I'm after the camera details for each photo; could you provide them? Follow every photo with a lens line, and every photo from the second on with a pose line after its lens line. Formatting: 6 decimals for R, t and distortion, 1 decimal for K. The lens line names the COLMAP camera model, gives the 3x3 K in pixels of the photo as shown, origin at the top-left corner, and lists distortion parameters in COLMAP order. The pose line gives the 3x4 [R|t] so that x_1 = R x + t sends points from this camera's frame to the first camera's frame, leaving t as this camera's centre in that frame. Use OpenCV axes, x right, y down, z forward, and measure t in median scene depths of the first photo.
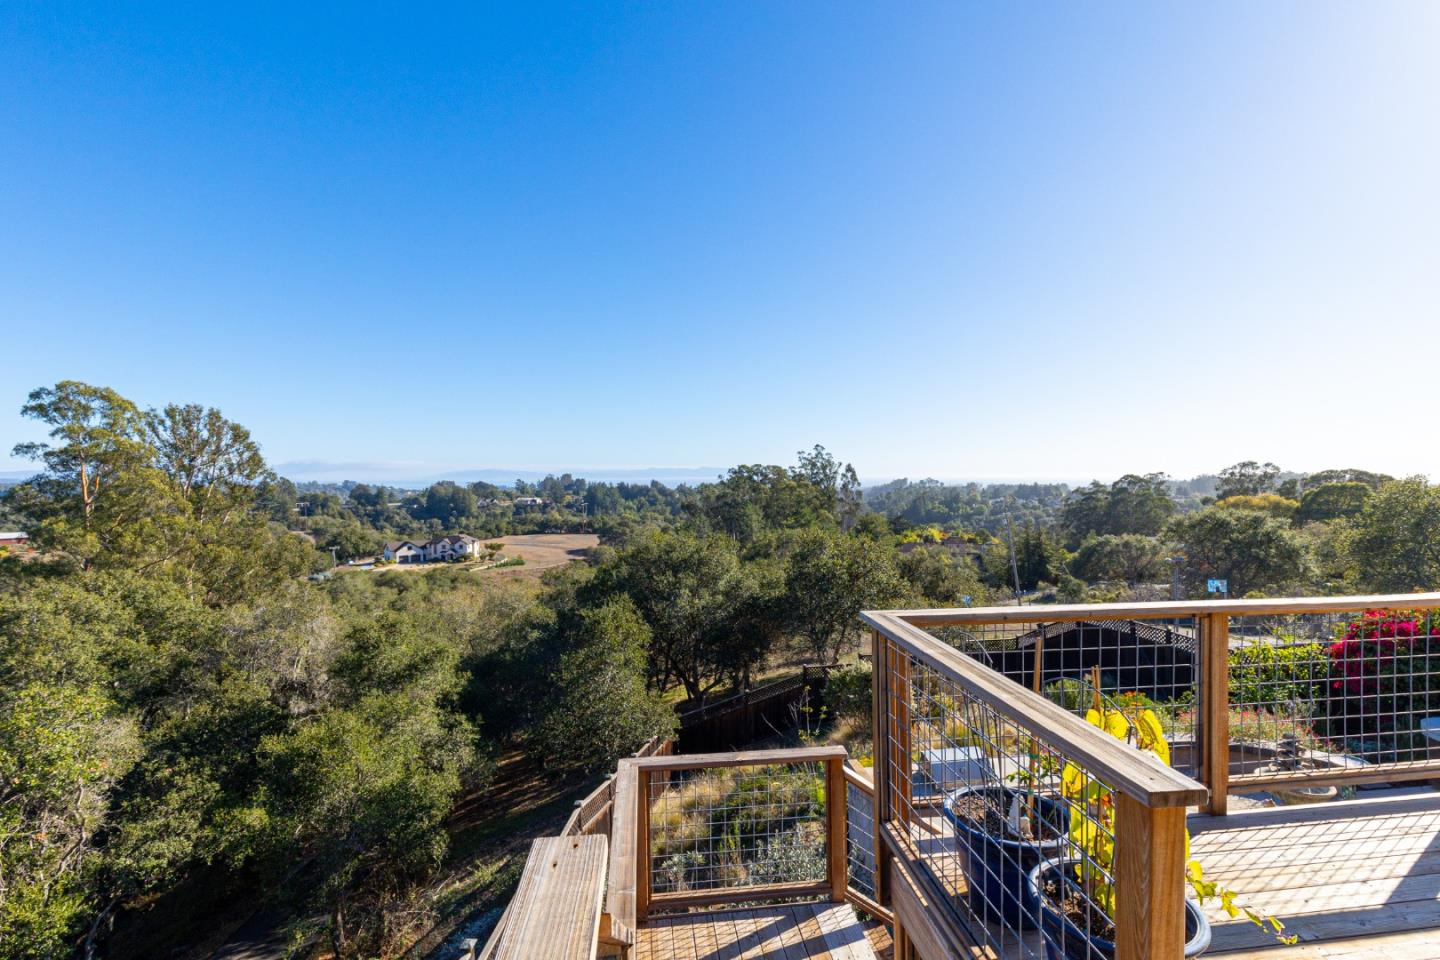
lens RADIAL K [[644.2, 0, 728.0], [0, 644.2, 482.4], [0, 0, 1]] dist [0.000776, 0.000201]
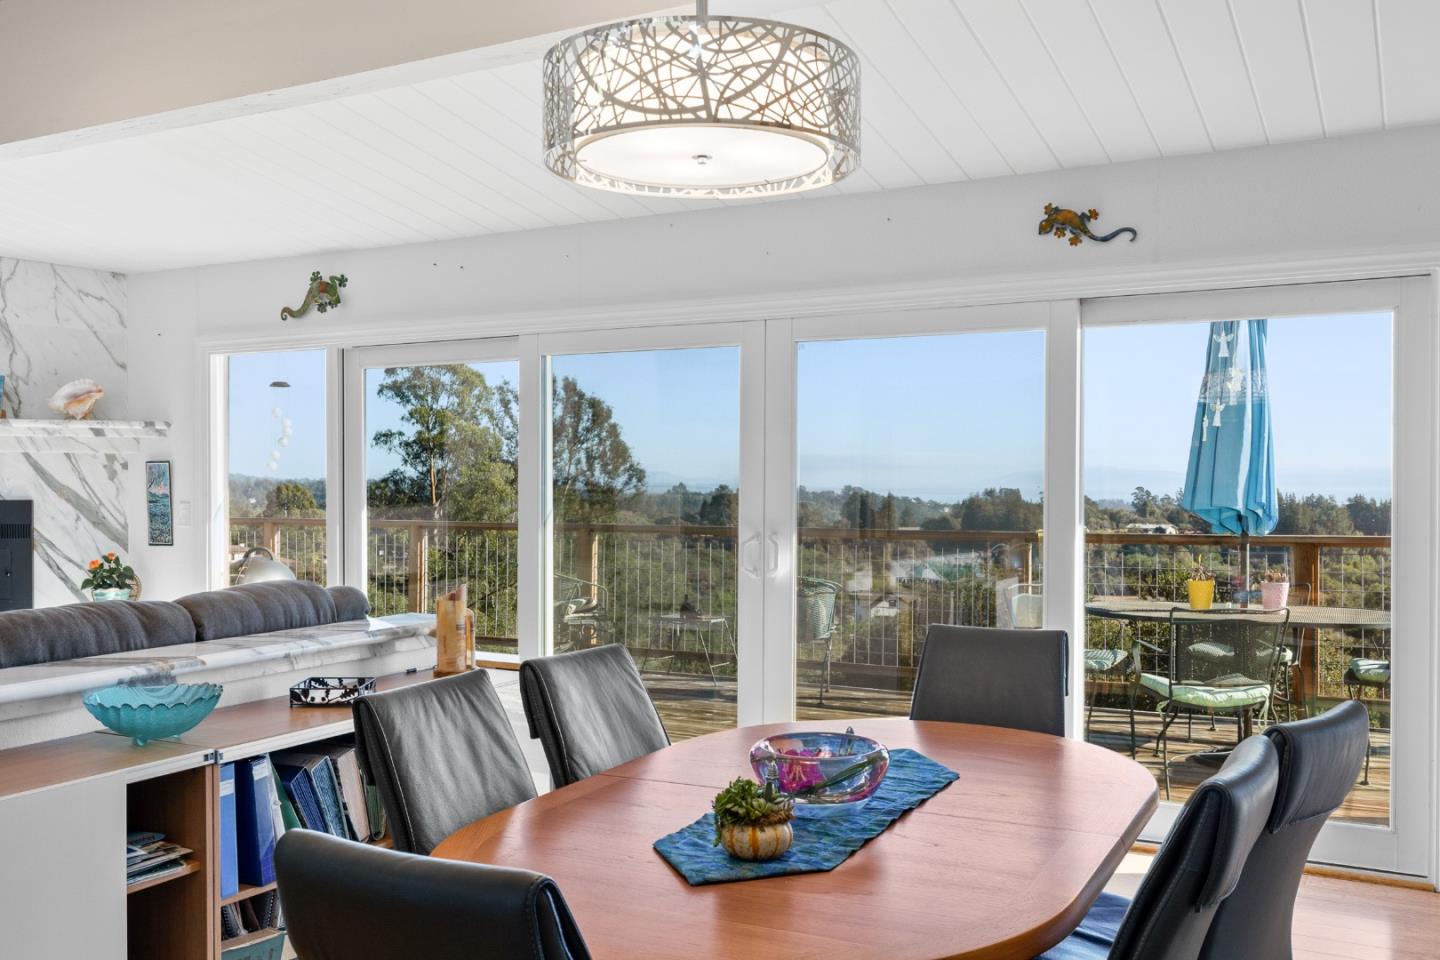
lens RADIAL K [[1296.4, 0, 731.2], [0, 1296.4, 496.2], [0, 0, 1]] dist [0.008505, -0.004004]
pose [[0.809563, 0.014768, -0.586847, 0.171693], [-0.013566, 0.999887, 0.006448, 0.003577], [0.586876, 0.002741, 0.809672, -0.043504]]
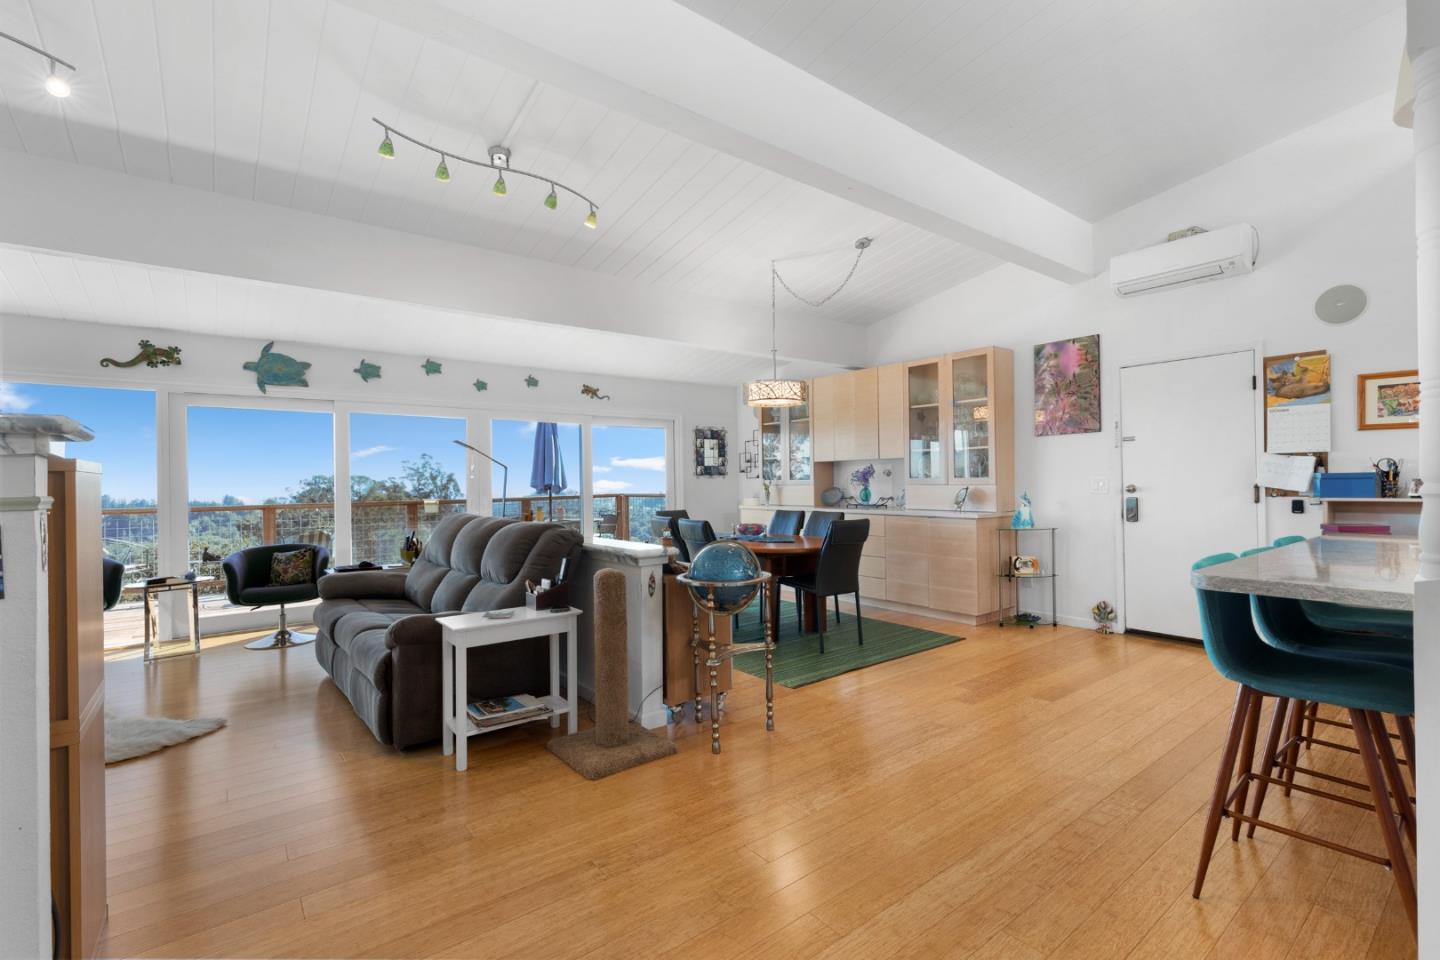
lens RADIAL K [[644.2, 0, 728.0], [0, 644.2, 482.4], [0, 0, 1]] dist [0.000776, 0.000201]
pose [[0.858416, -0.005977, 0.512920, 0.121402], [0.014768, 0.999806, -0.013066, 0.005674], [-0.512742, 0.018791, 0.858337, -0.073677]]
